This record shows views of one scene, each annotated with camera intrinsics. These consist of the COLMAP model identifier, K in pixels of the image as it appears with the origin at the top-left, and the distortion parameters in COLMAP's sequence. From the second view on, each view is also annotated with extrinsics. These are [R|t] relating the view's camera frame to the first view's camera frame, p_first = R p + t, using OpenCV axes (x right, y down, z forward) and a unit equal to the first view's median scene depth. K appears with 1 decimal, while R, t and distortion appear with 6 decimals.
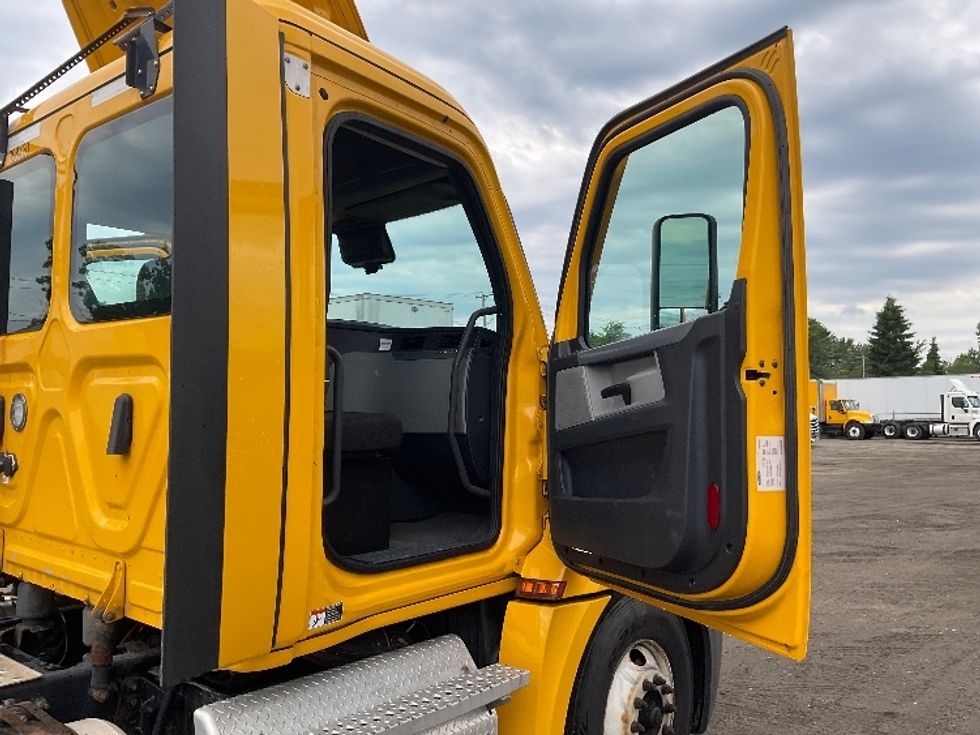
lens RADIAL K [[829.3, 0, 494.5], [0, 829.3, 368.6], [0, 0, 1]] dist [0.014464, 0.003853]
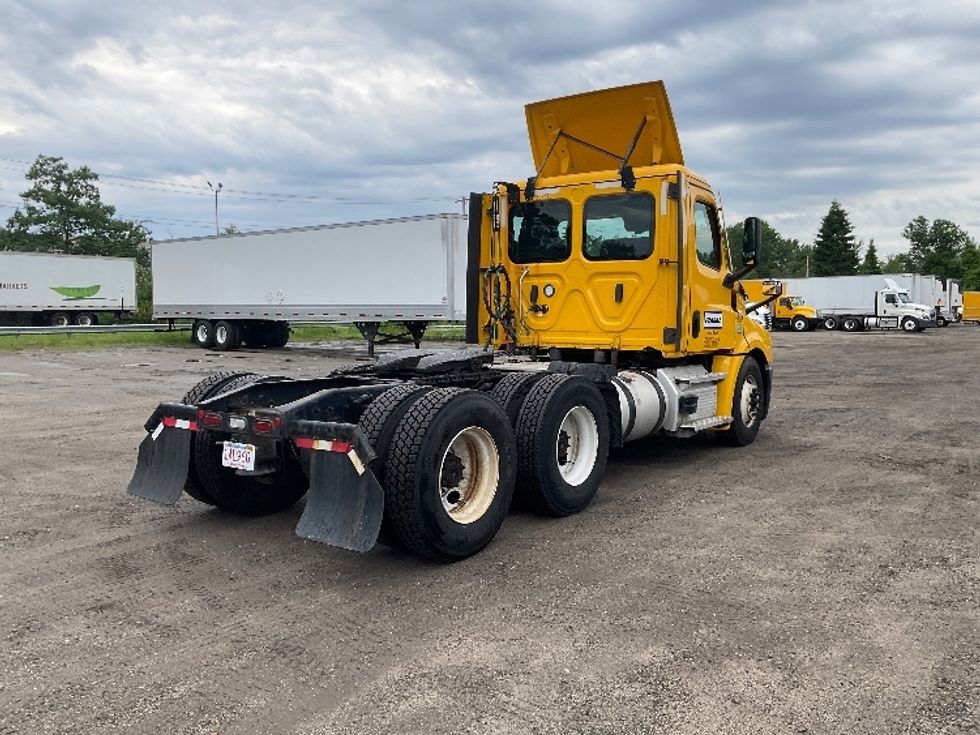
lens RADIAL K [[829.3, 0, 494.0], [0, 829.3, 358.1], [0, 0, 1]] dist [0.014464, 0.003853]
pose [[0.998131, -0.005310, 0.060881, -0.046480], [-0.001320, 0.994113, 0.108342, -0.000820], [-0.061098, -0.108220, 0.992248, -0.091298]]
